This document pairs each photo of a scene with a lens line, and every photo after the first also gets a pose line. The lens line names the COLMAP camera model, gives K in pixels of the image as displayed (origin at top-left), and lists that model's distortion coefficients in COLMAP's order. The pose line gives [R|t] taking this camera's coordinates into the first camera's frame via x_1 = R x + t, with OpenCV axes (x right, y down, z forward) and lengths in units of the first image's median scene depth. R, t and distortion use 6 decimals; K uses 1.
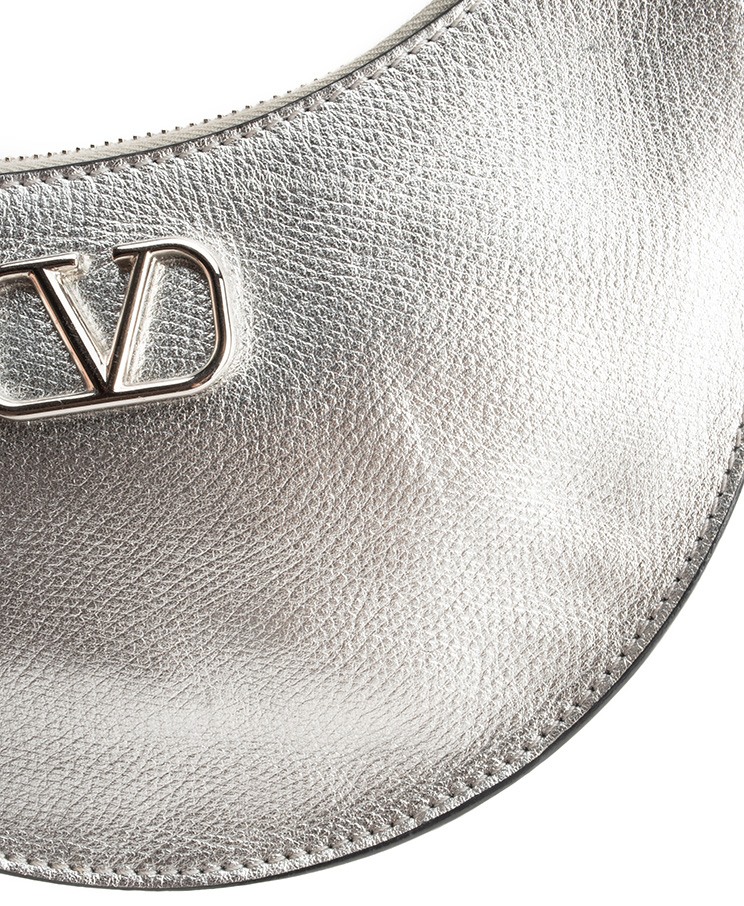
lens RADIAL K [[1902.1, 0, 372.0], [0, 1902.1, 453.0], [0, 0, 1]] dist [-0.045715, -0.158269]
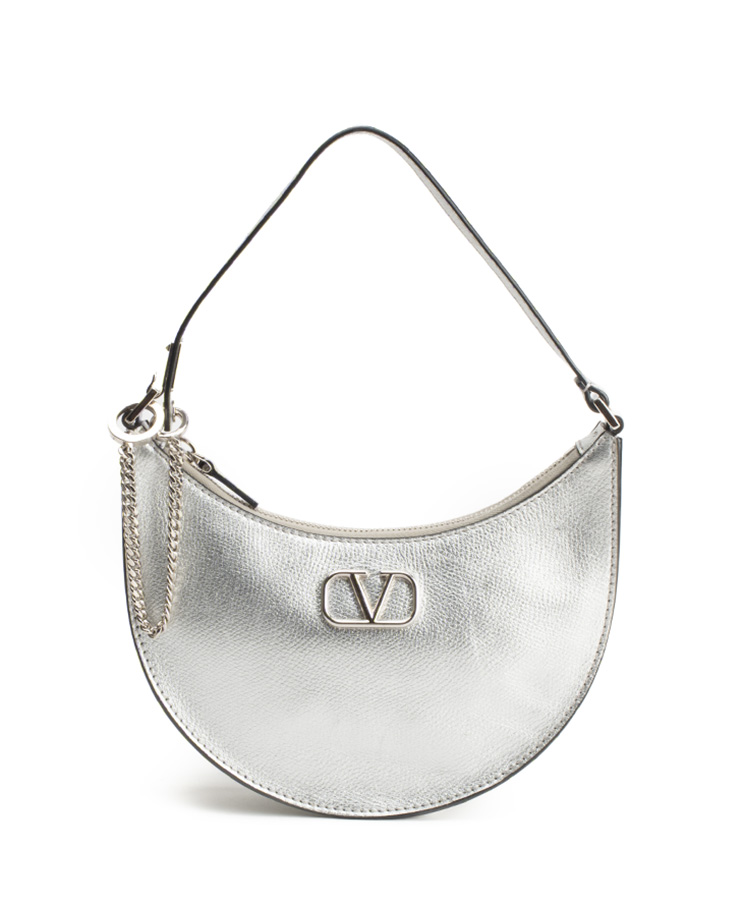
lens RADIAL K [[1902.1, 0, 372.0], [0, 1902.1, 453.0], [0, 0, 1]] dist [-0.045715, -0.158269]
pose [[0.986586, 0.158206, 0.040230, -0.290248], [-0.151913, 0.980010, -0.128464, 0.084165], [-0.059749, 0.120629, 0.990898, -1.811217]]
